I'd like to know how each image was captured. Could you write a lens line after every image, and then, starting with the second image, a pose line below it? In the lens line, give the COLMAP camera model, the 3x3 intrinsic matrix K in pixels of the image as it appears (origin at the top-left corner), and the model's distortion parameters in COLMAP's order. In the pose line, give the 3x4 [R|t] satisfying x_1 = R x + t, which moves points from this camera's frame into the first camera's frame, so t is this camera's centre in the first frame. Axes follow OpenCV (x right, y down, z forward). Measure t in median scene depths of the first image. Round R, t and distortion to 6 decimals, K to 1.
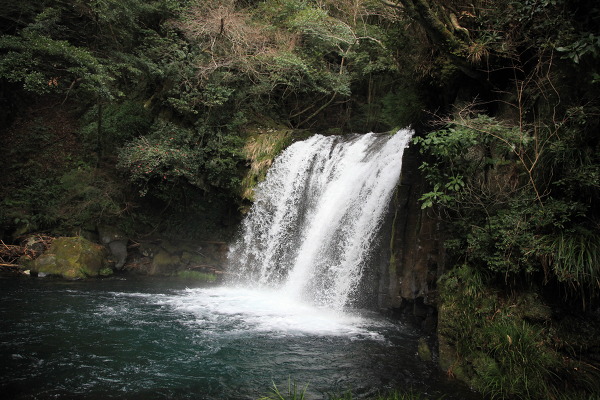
lens RADIAL K [[410.6, 0, 299.5], [0, 410.6, 196.3], [0, 0, 1]] dist [-0.119551, 0.061532]
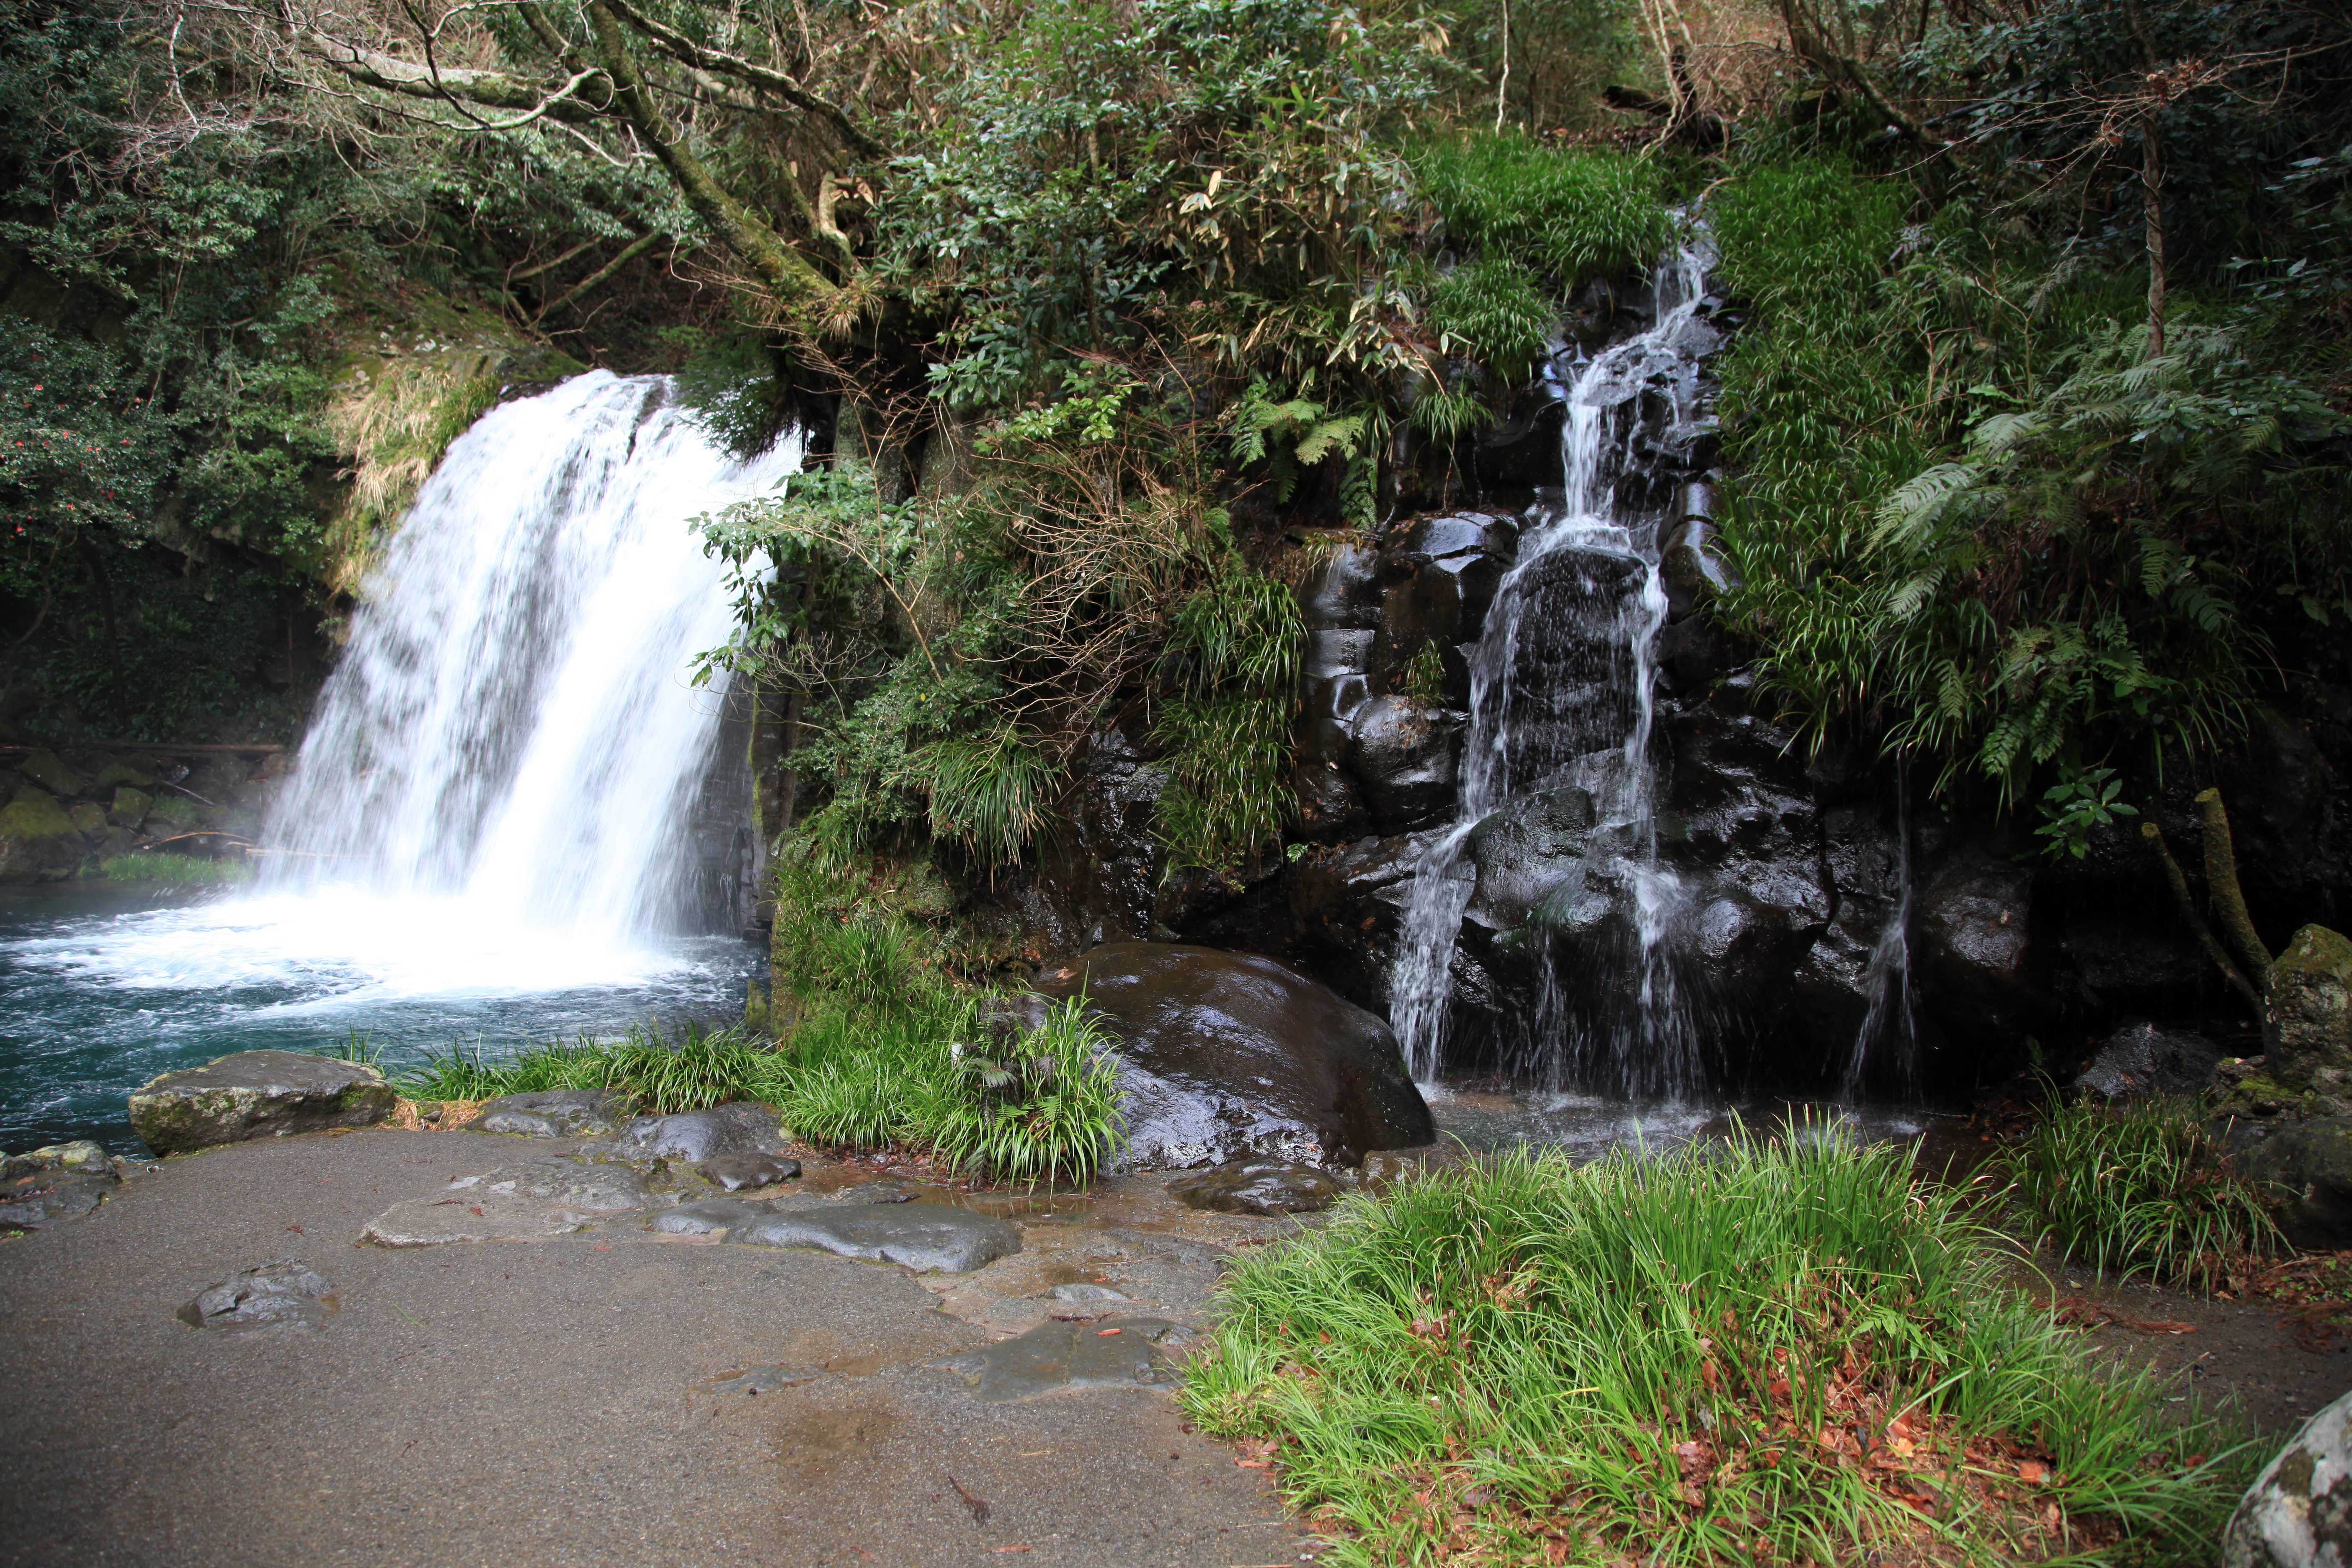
lens RADIAL K [[1609.7, 0, 1181.8], [0, 1609.7, 778.4], [0, 0, 1]] dist [-0.119551, 0.061532]
pose [[0.945667, -0.043122, 0.322266, 0.075630], [-0.007785, 0.987879, 0.155031, -0.046234], [-0.325045, -0.149117, 0.933868, -0.260787]]
